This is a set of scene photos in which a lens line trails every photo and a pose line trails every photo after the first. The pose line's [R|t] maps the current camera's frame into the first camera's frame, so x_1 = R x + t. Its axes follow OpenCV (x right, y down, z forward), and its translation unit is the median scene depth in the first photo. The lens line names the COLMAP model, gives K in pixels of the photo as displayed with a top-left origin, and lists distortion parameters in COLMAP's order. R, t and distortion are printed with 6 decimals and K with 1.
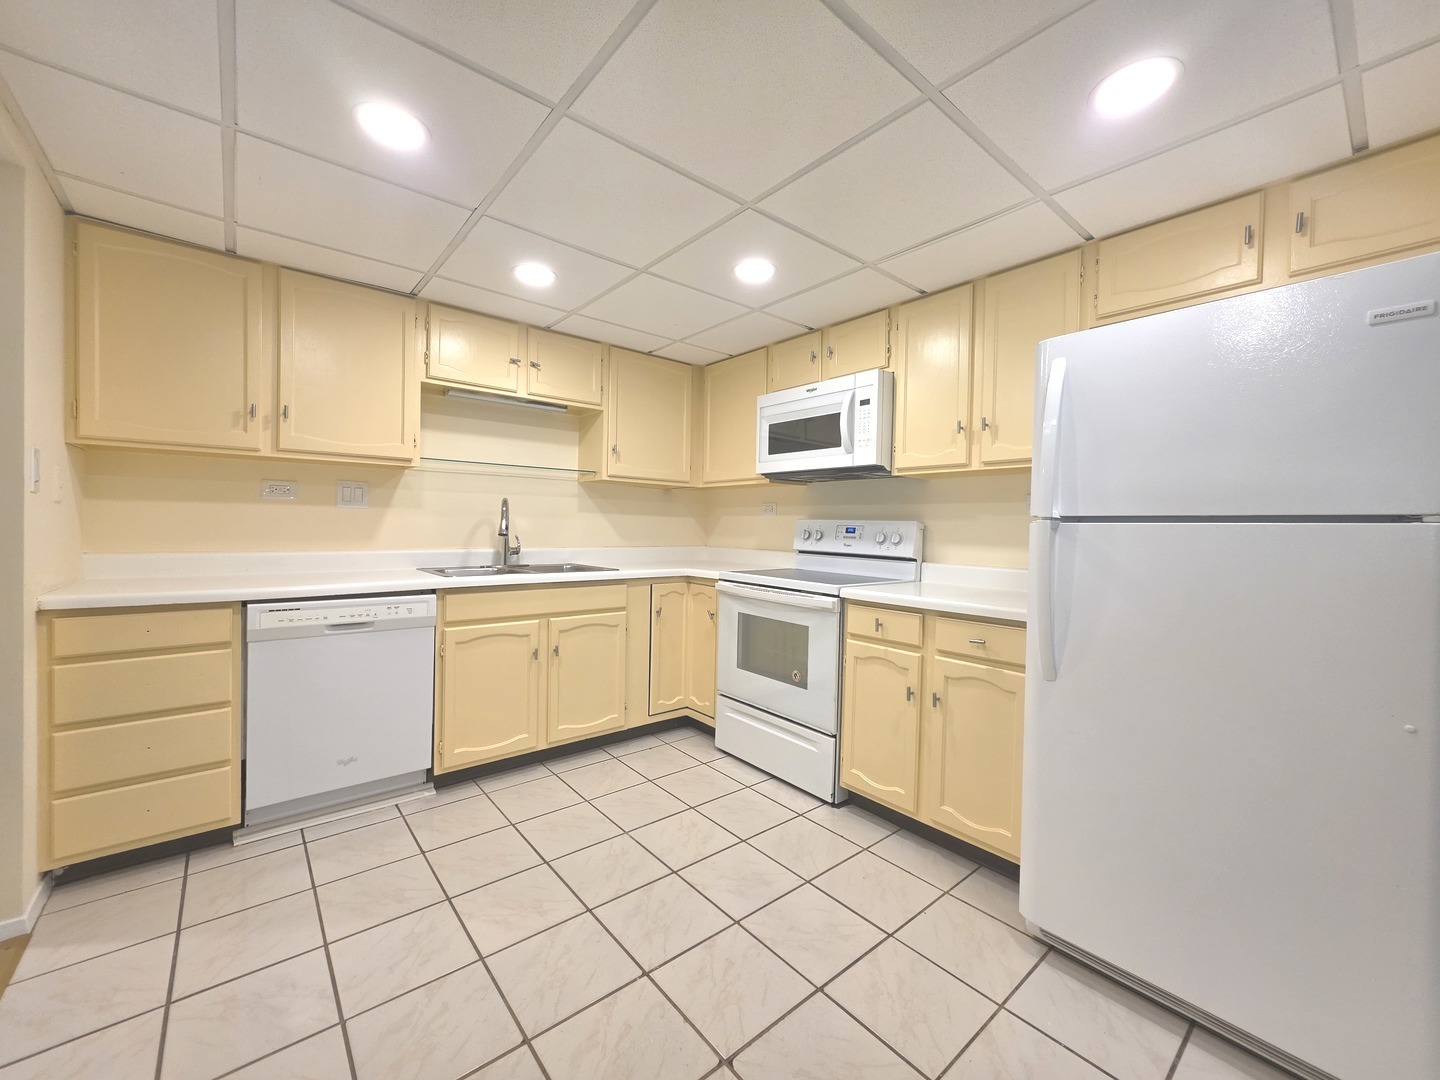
lens RADIAL K [[581.5, 0, 721.1], [0, 581.5, 536.0], [0, 0, 1]] dist [-0.000738, -0.001961]
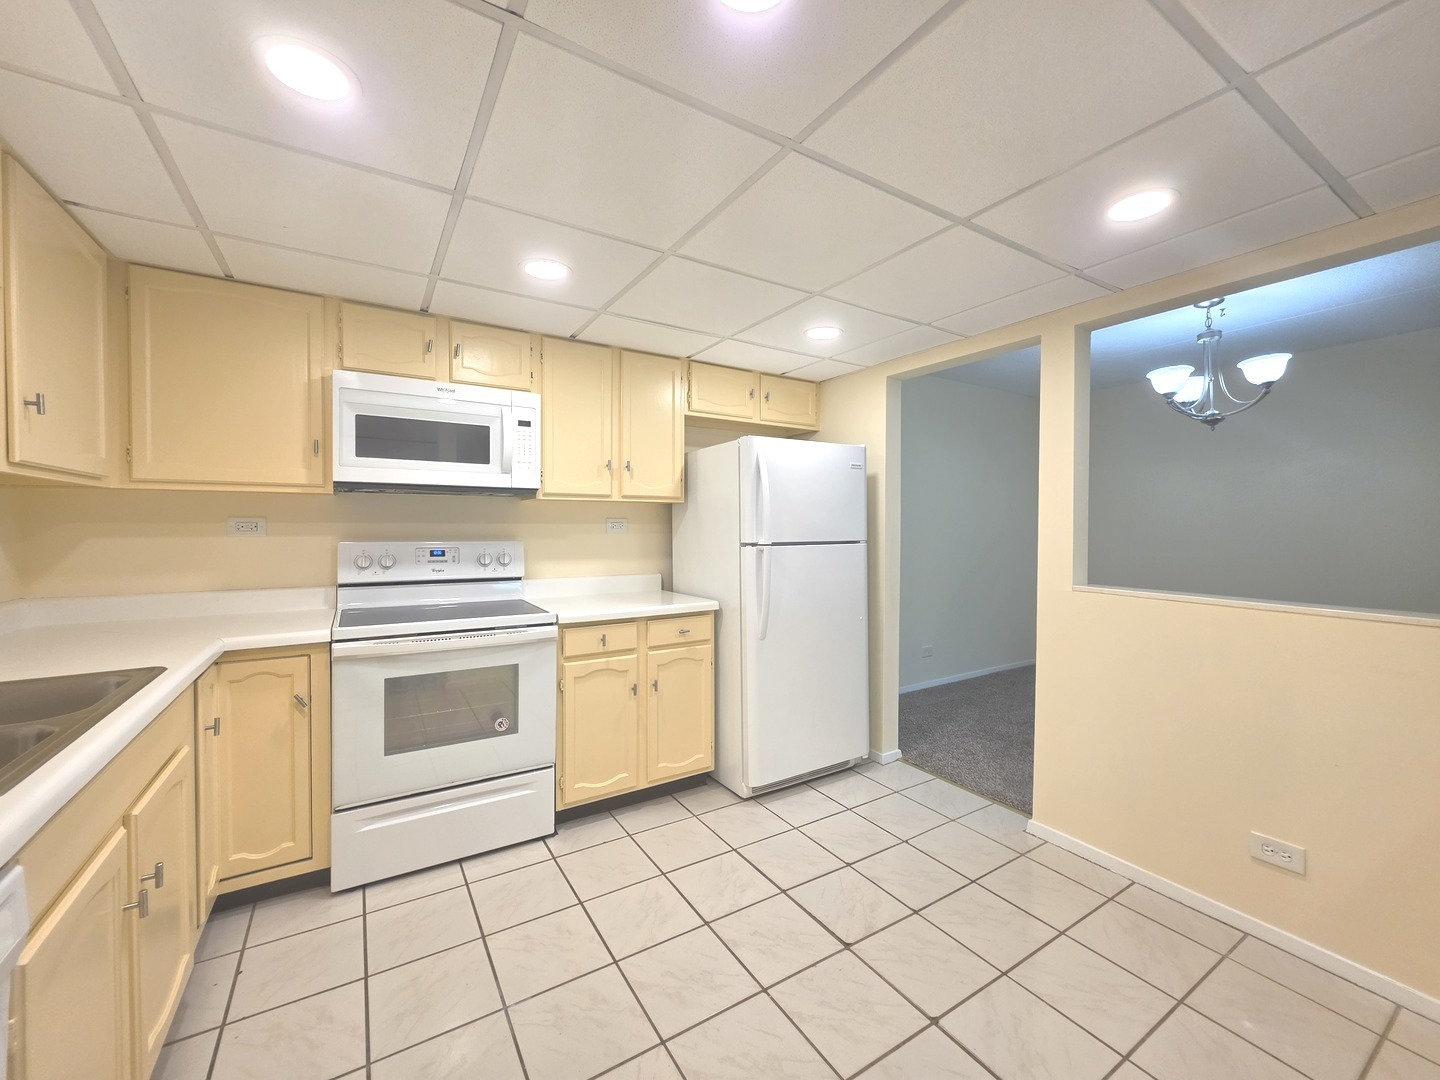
lens RADIAL K [[581.5, 0, 722.1], [0, 581.5, 533.4], [0, 0, 1]] dist [-0.000738, -0.001961]
pose [[0.132245, -0.037468, 0.990509, -0.671186], [0.014987, 0.999247, 0.035798, -0.074078], [-0.991104, 0.010110, 0.132707, 0.531290]]
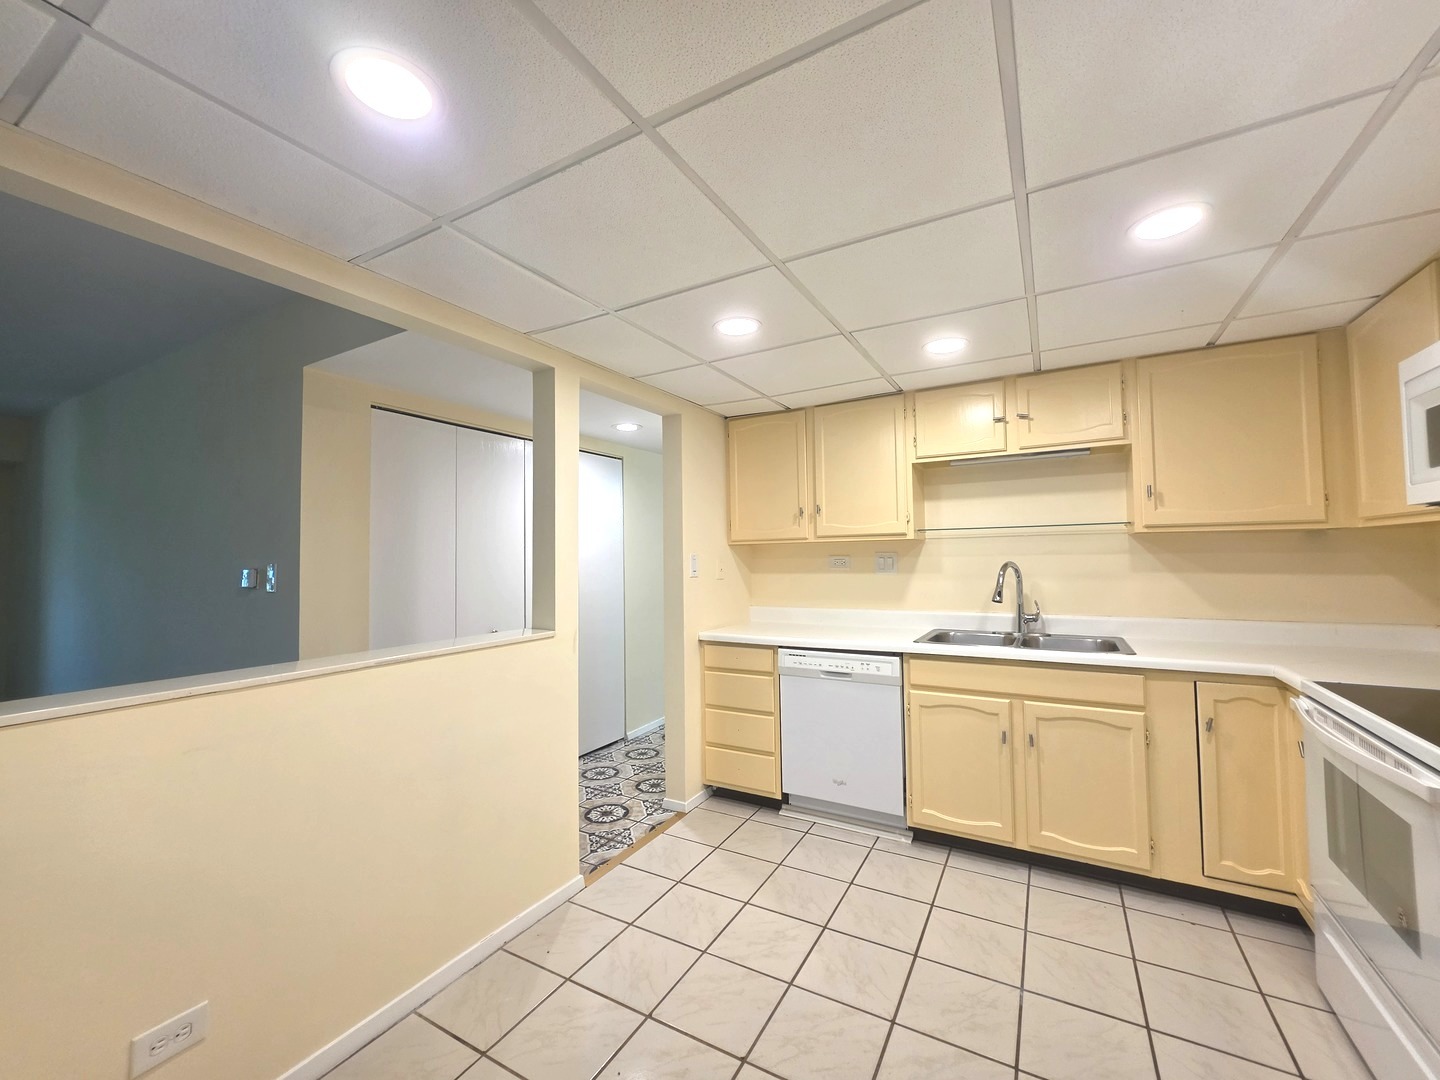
lens RADIAL K [[581.5, 0, 714.1], [0, 581.5, 536.8], [0, 0, 1]] dist [-0.000738, -0.001961]
pose [[0.341155, -0.057198, -0.938265, 0.402060], [0.005498, 0.998251, -0.058856, -0.059934], [0.939991, 0.014921, 0.340873, 0.260823]]
